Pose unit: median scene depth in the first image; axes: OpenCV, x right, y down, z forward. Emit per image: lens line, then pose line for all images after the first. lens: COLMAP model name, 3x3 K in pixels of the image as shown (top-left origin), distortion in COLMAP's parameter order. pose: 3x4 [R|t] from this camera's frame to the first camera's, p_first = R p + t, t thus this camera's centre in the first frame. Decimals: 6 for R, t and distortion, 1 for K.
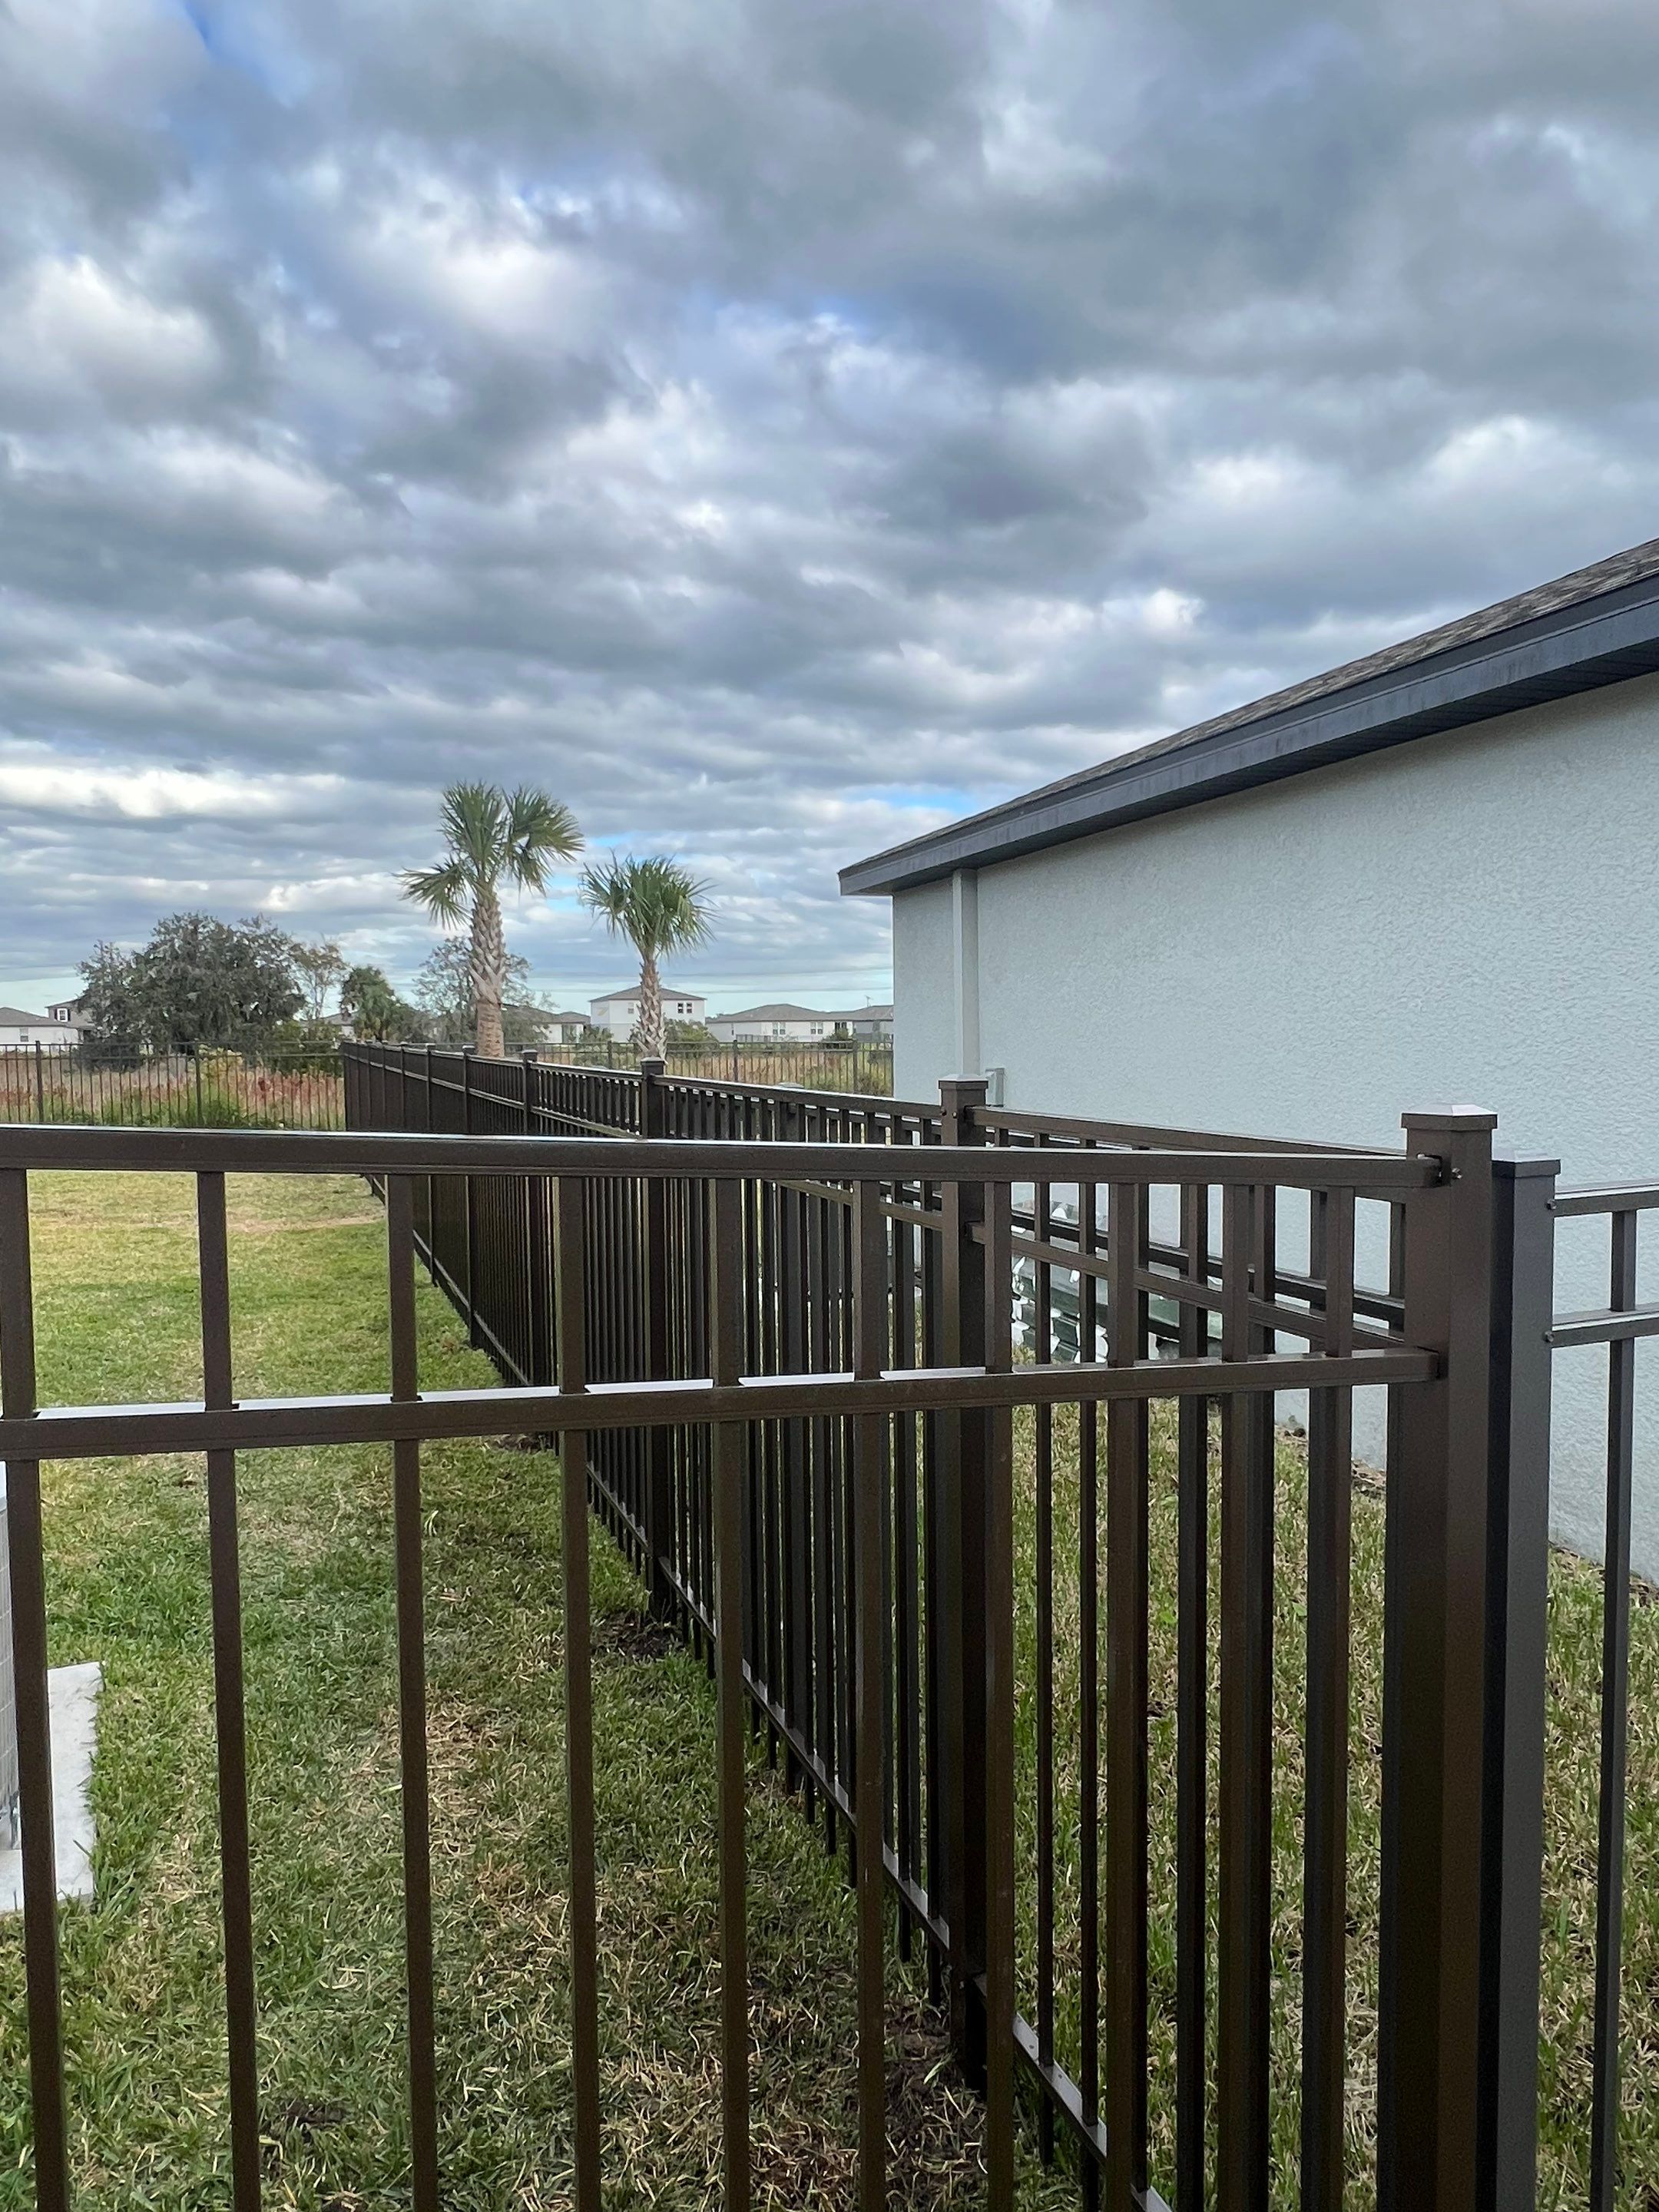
lens RADIAL K [[1378.6, 0, 829.5], [0, 1378.6, 1106.0], [0, 0, 1]] dist [-0.004191, 0.001123]
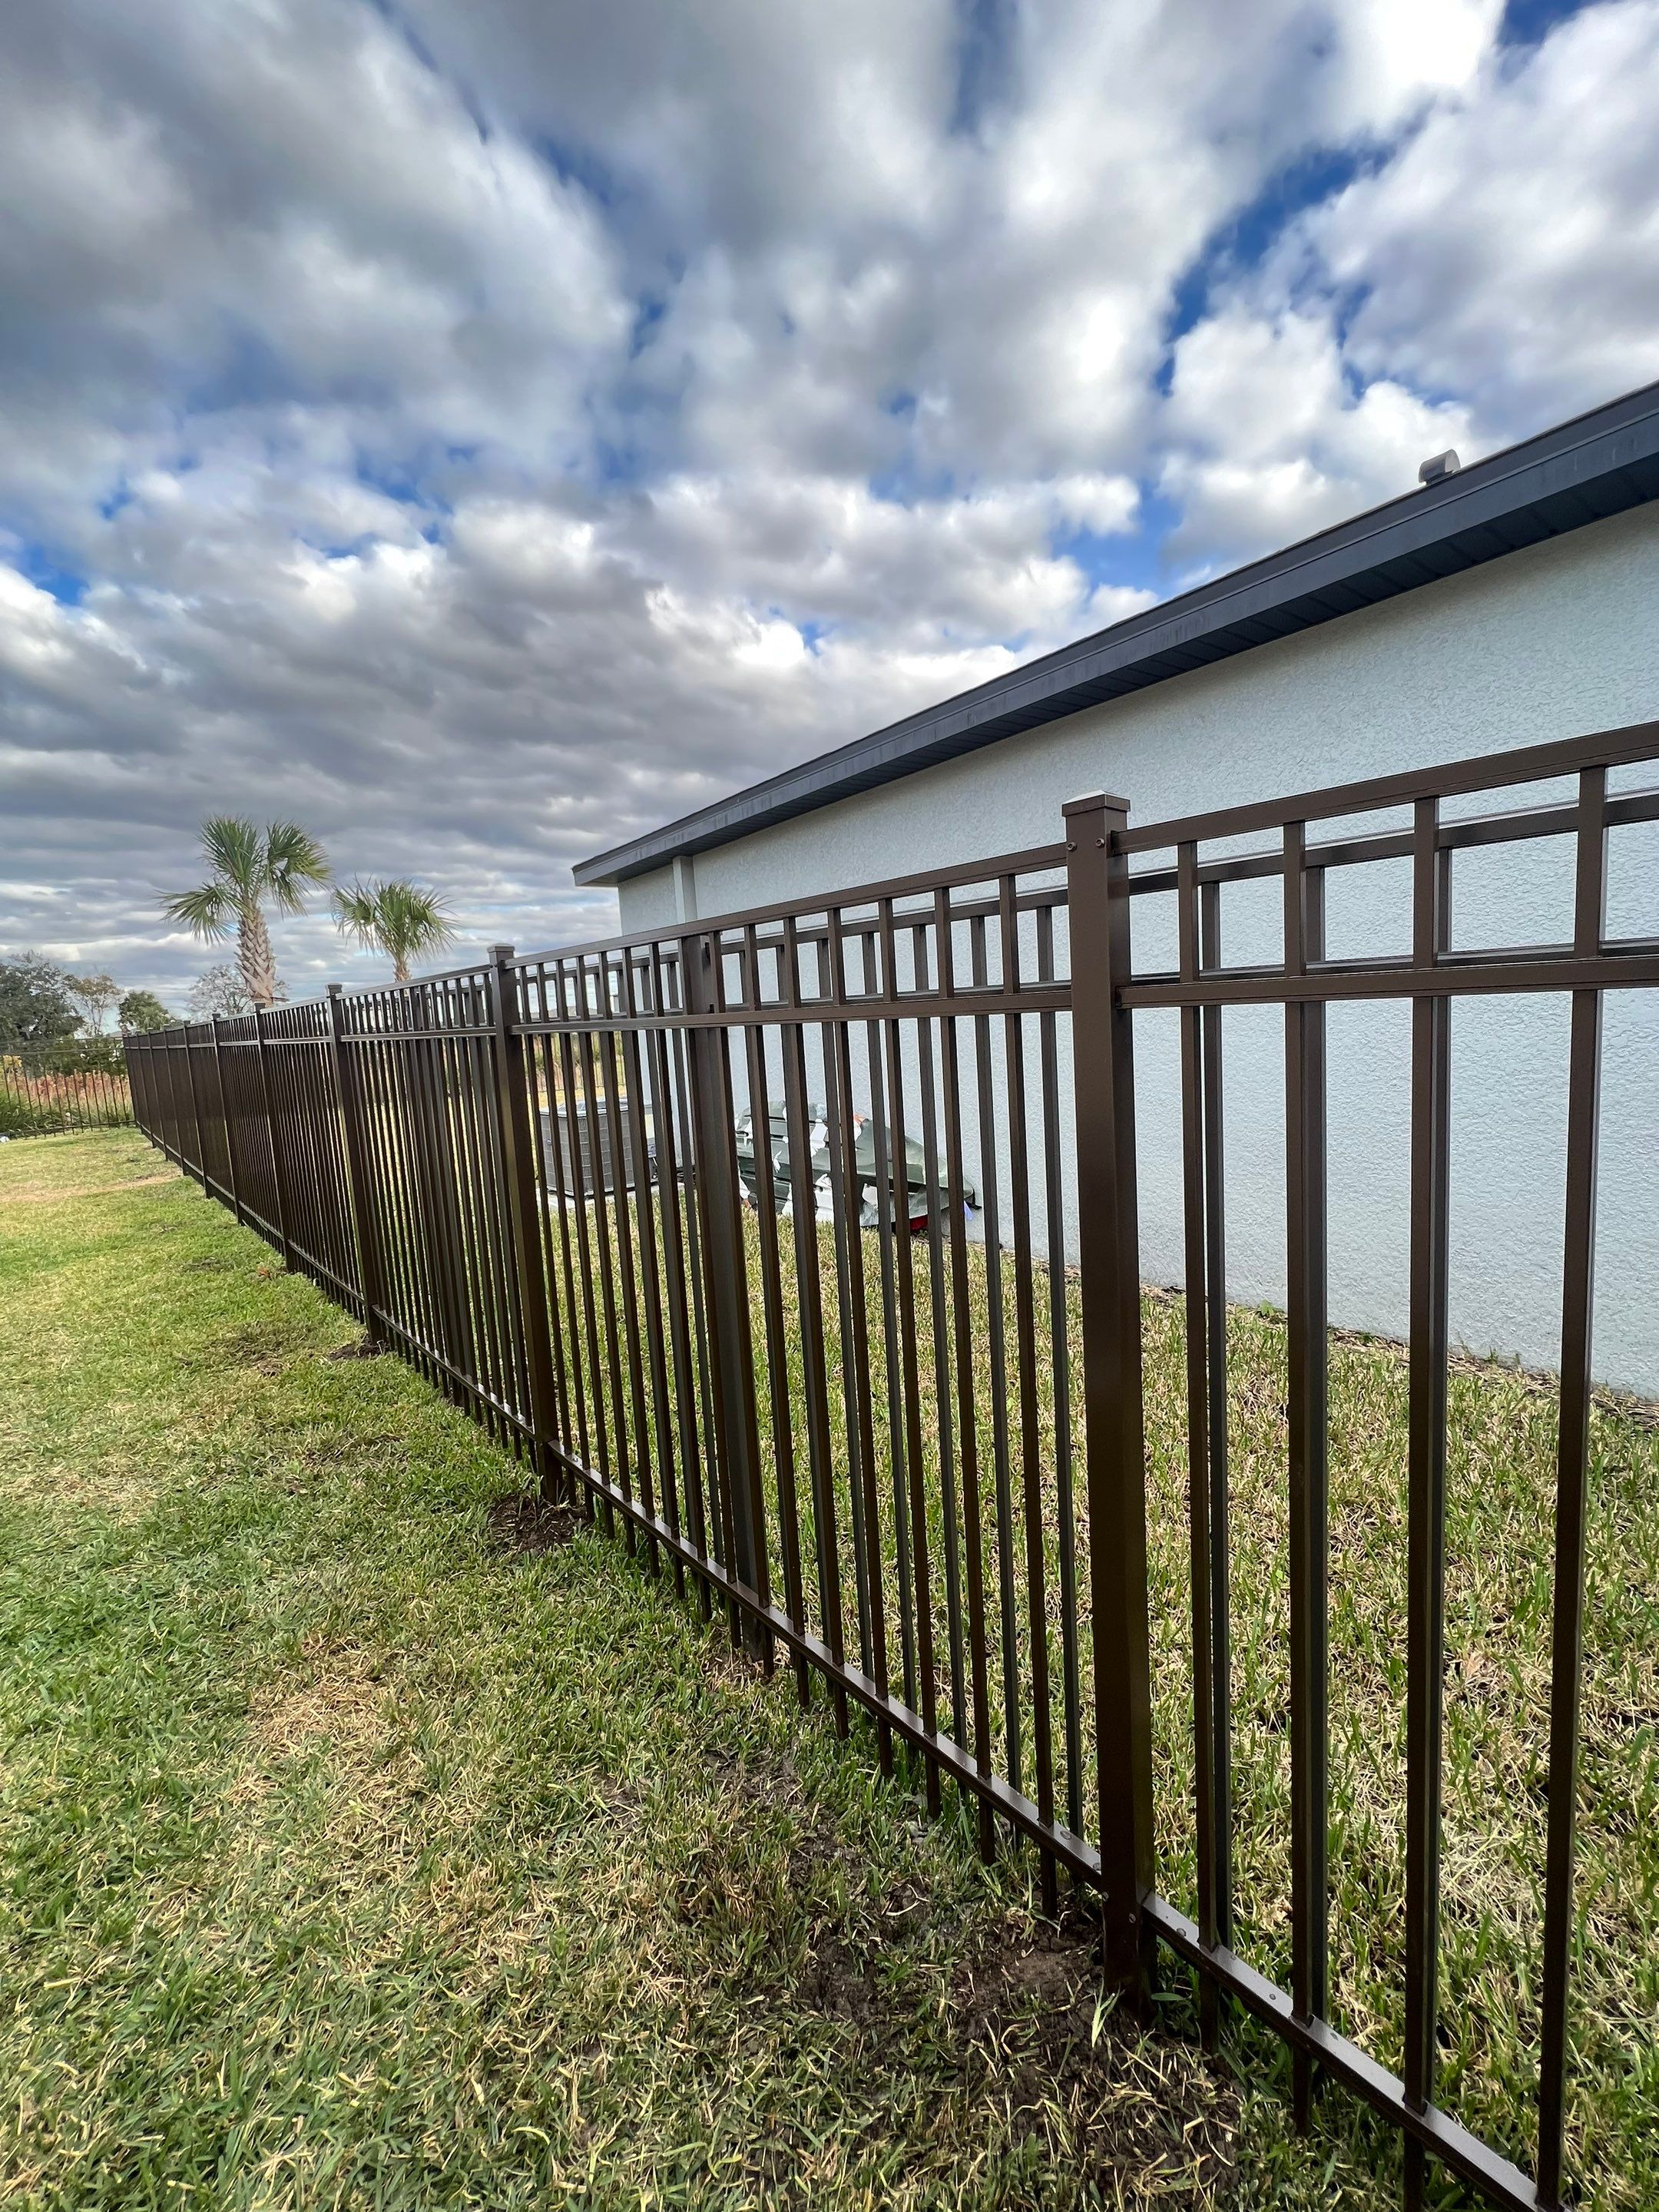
lens RADIAL K [[882.7, 0, 825.6], [0, 882.7, 1110.4], [0, 0, 1]] dist [-0.003849, 0.000358]
pose [[0.943550, -0.079594, 0.321525, -0.044574], [0.066853, 0.996484, 0.050494, 0.024328], [-0.324413, -0.026149, 0.945554, 0.121193]]
